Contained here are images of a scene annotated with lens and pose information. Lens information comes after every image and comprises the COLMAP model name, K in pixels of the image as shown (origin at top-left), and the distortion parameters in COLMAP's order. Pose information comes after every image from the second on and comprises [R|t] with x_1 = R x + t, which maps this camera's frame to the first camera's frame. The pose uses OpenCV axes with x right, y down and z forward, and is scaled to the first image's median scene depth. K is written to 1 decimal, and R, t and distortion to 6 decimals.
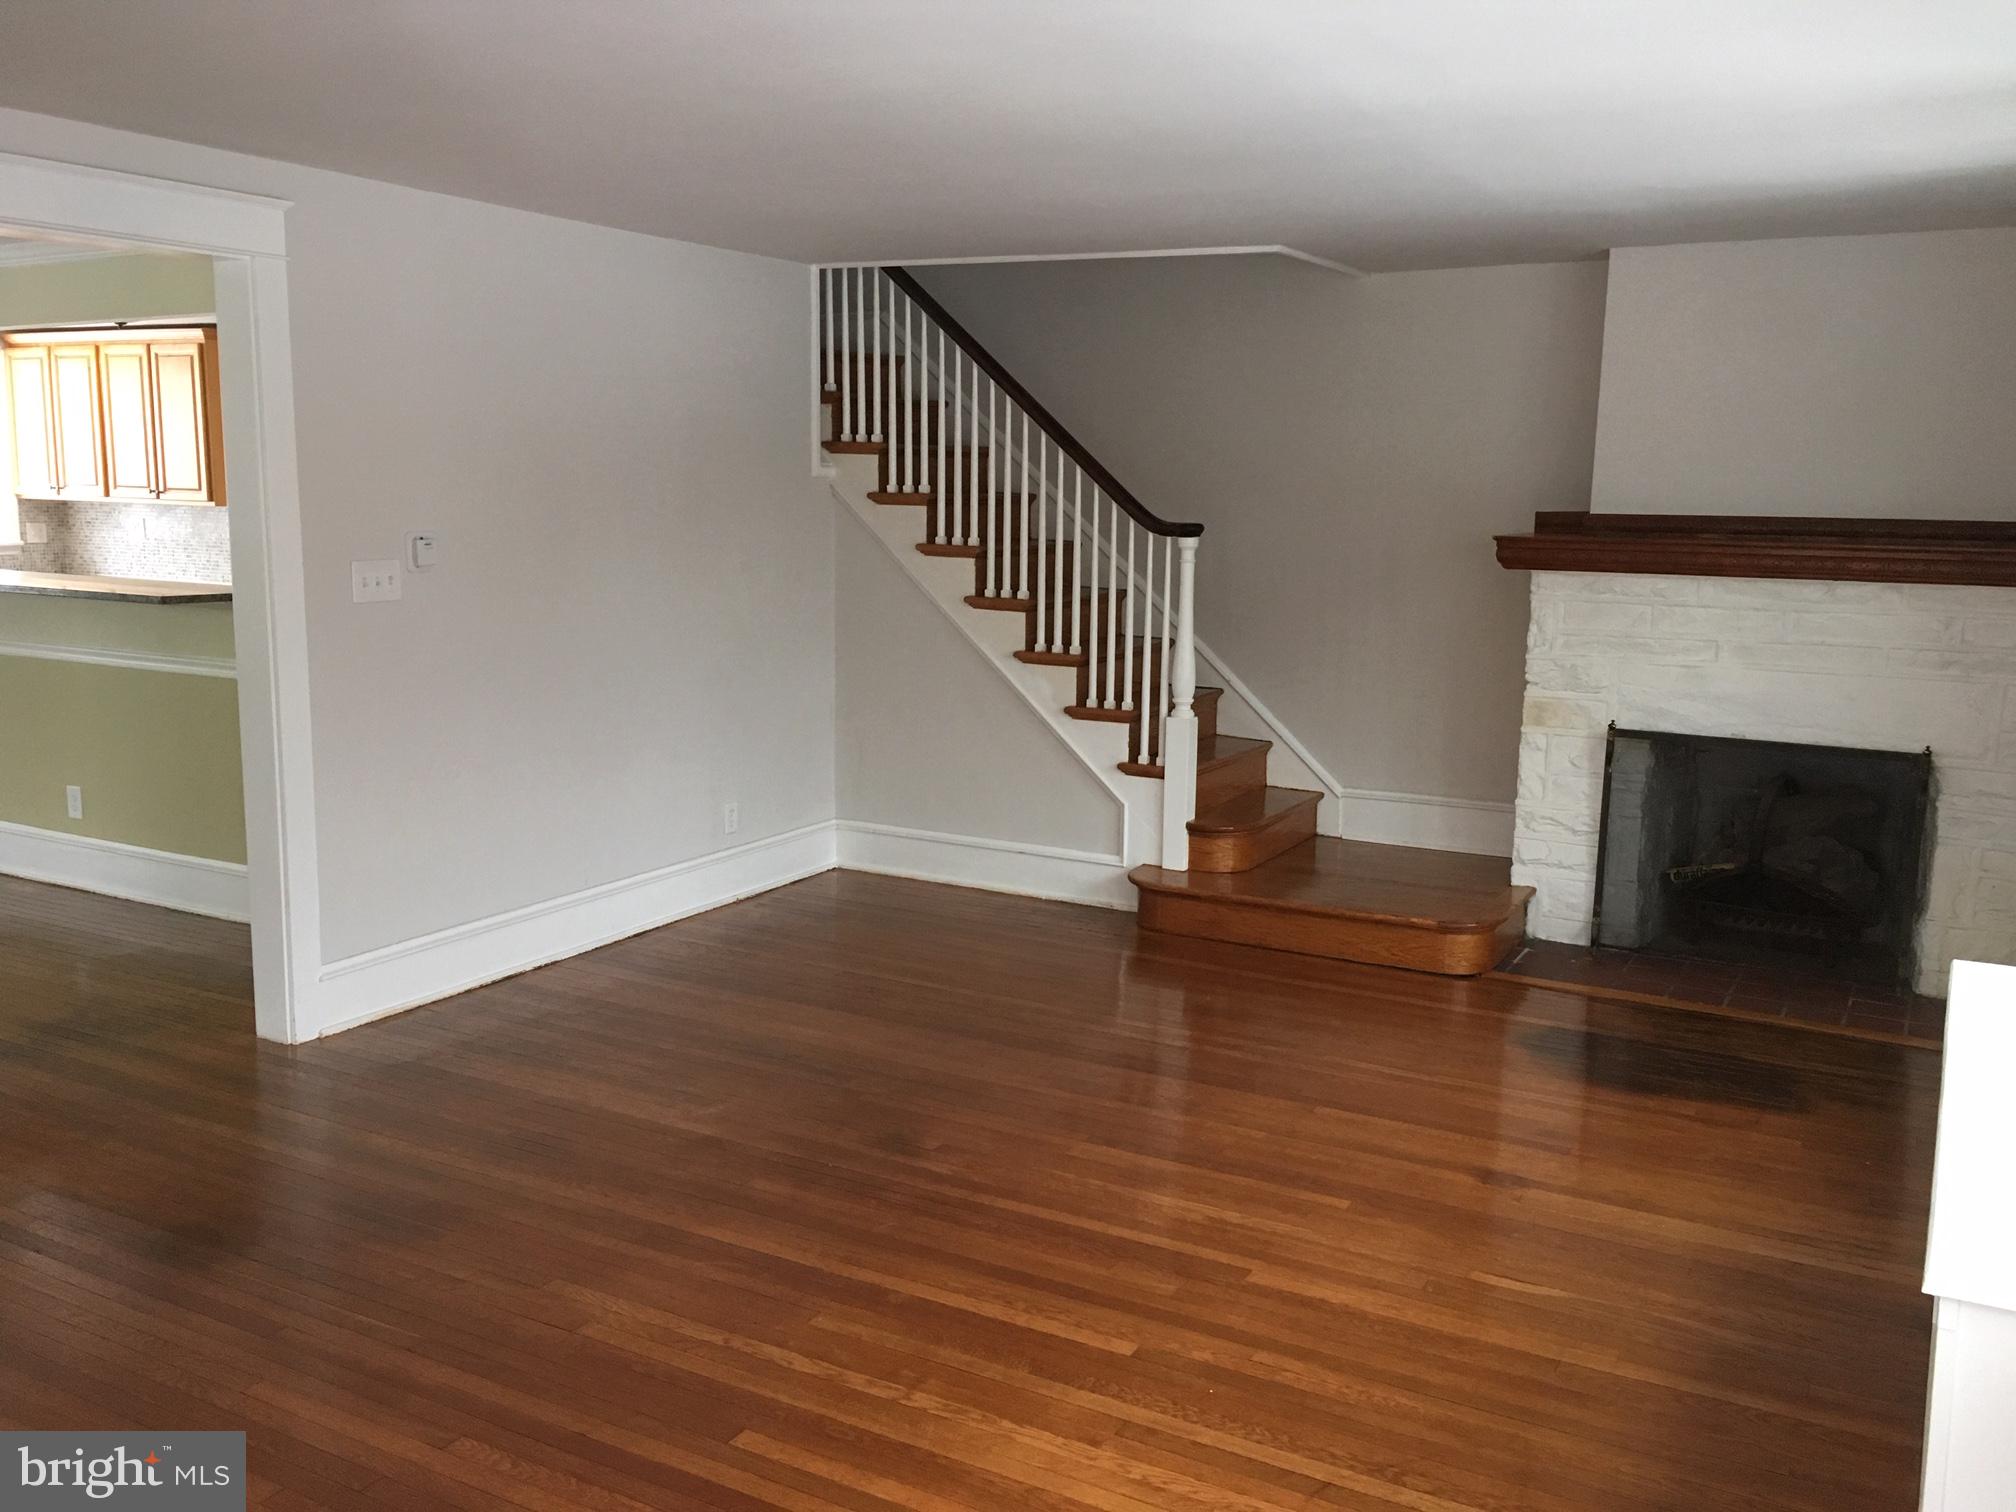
lens RADIAL K [[1711.6, 0, 1004.8], [0, 1711.6, 760.6], [0, 0, 1]] dist [0.052387, -0.034776]
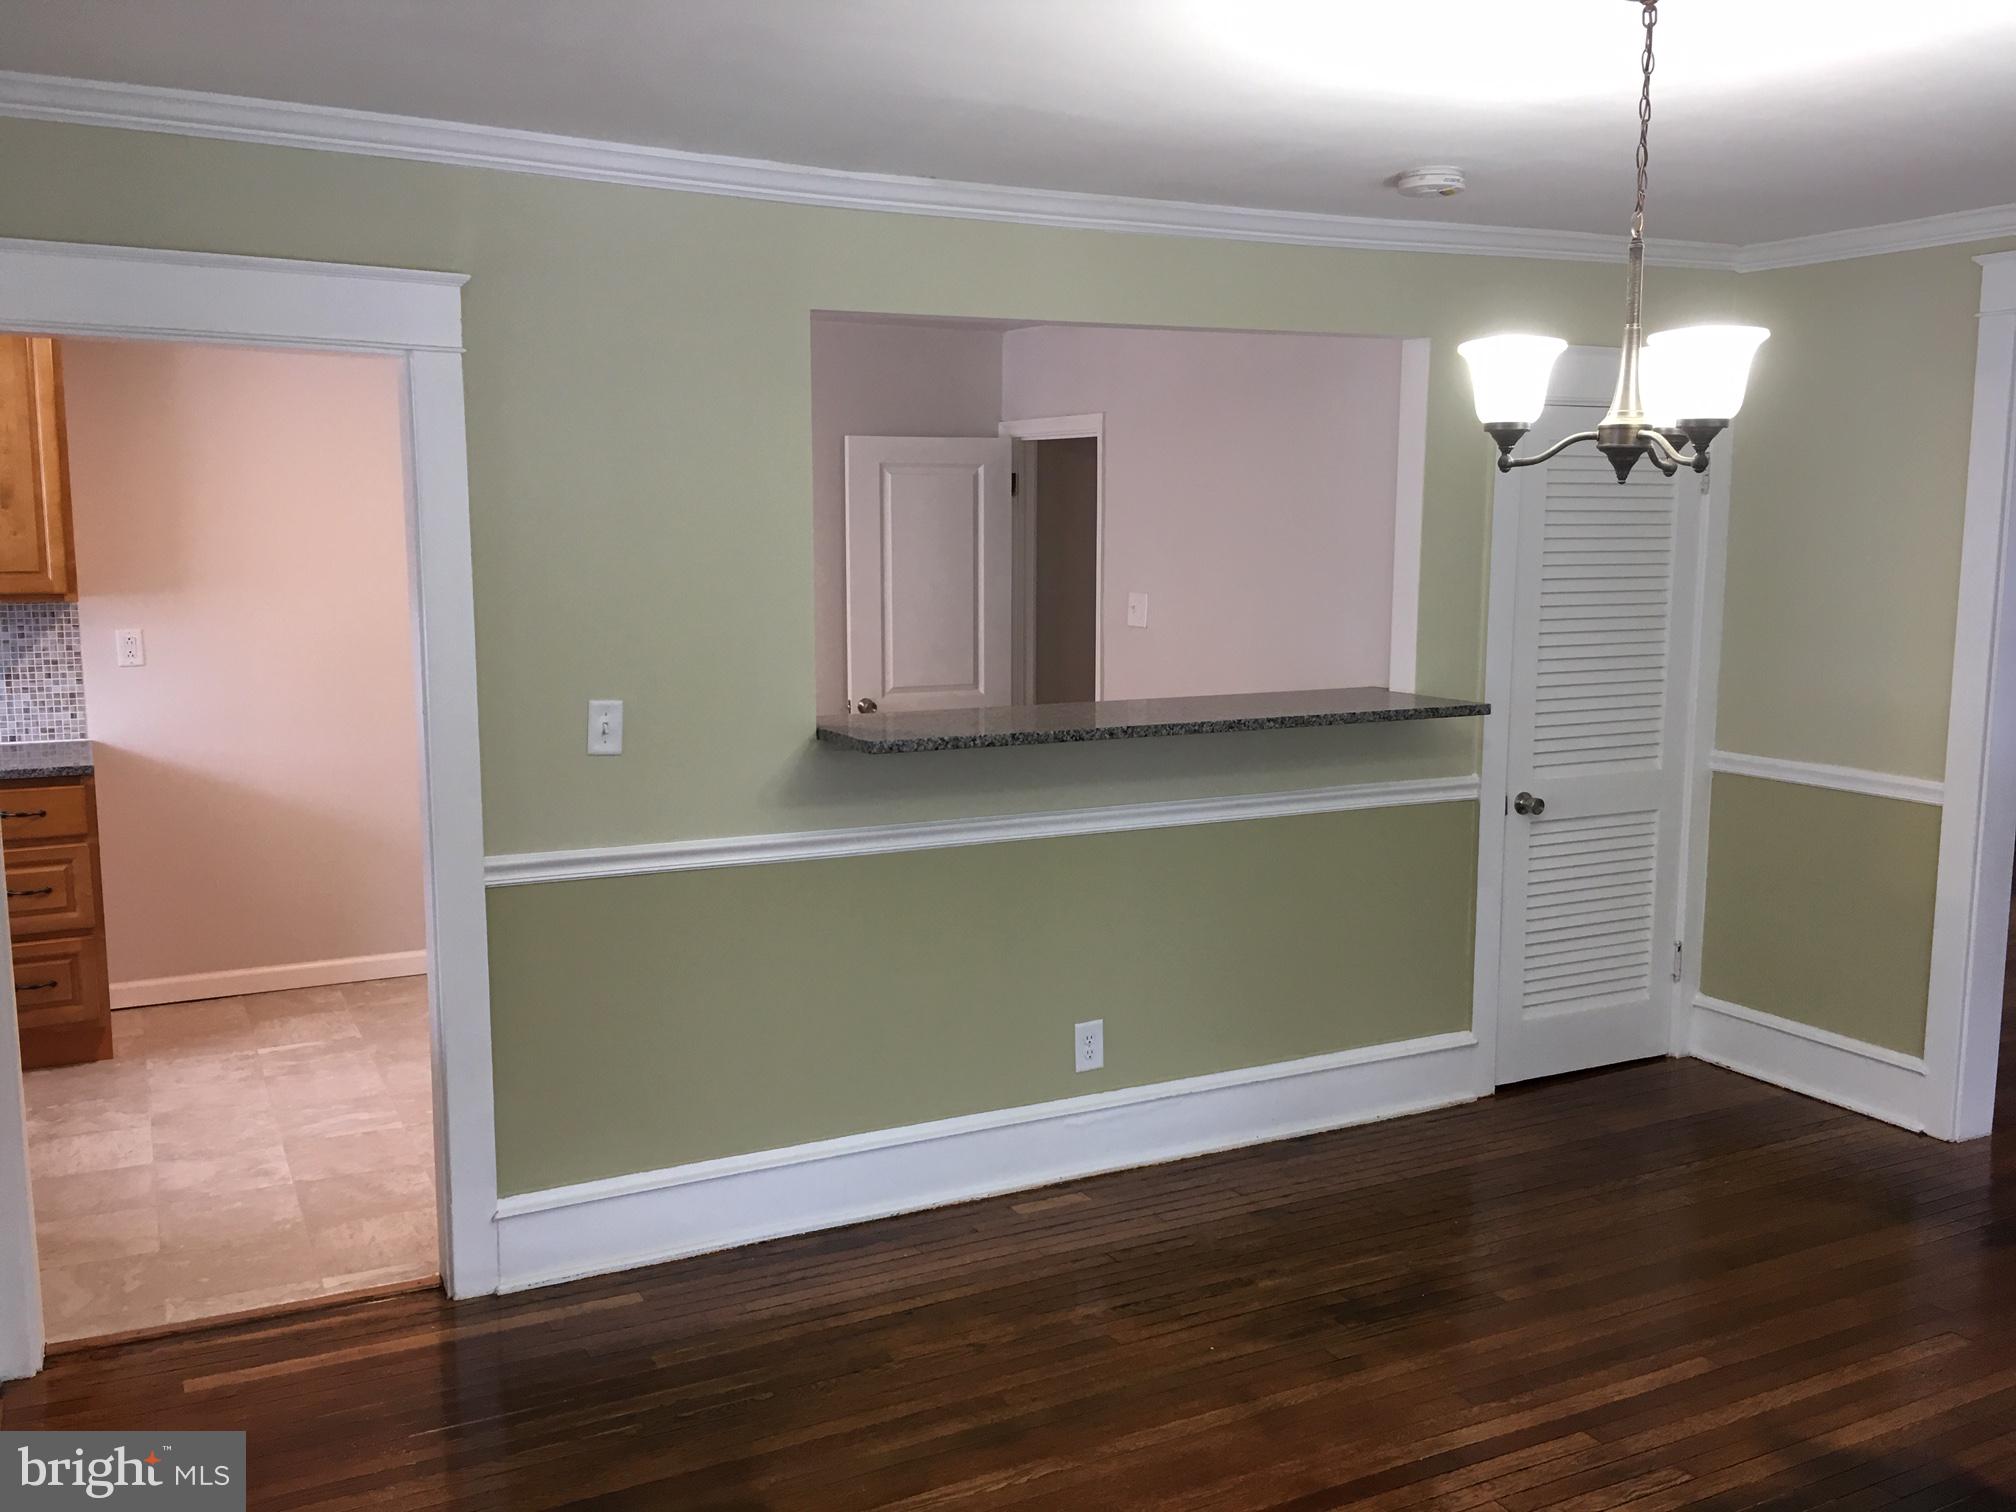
lens RADIAL K [[1711.6, 0, 997.1], [0, 1711.6, 754.1], [0, 0, 1]] dist [0.052387, -0.034776]
pose [[0.558412, -0.131863, 0.819017, -0.709779], [0.143839, 0.987722, 0.060955, -0.085595], [-0.816999, 0.083768, 0.570523, 0.429881]]
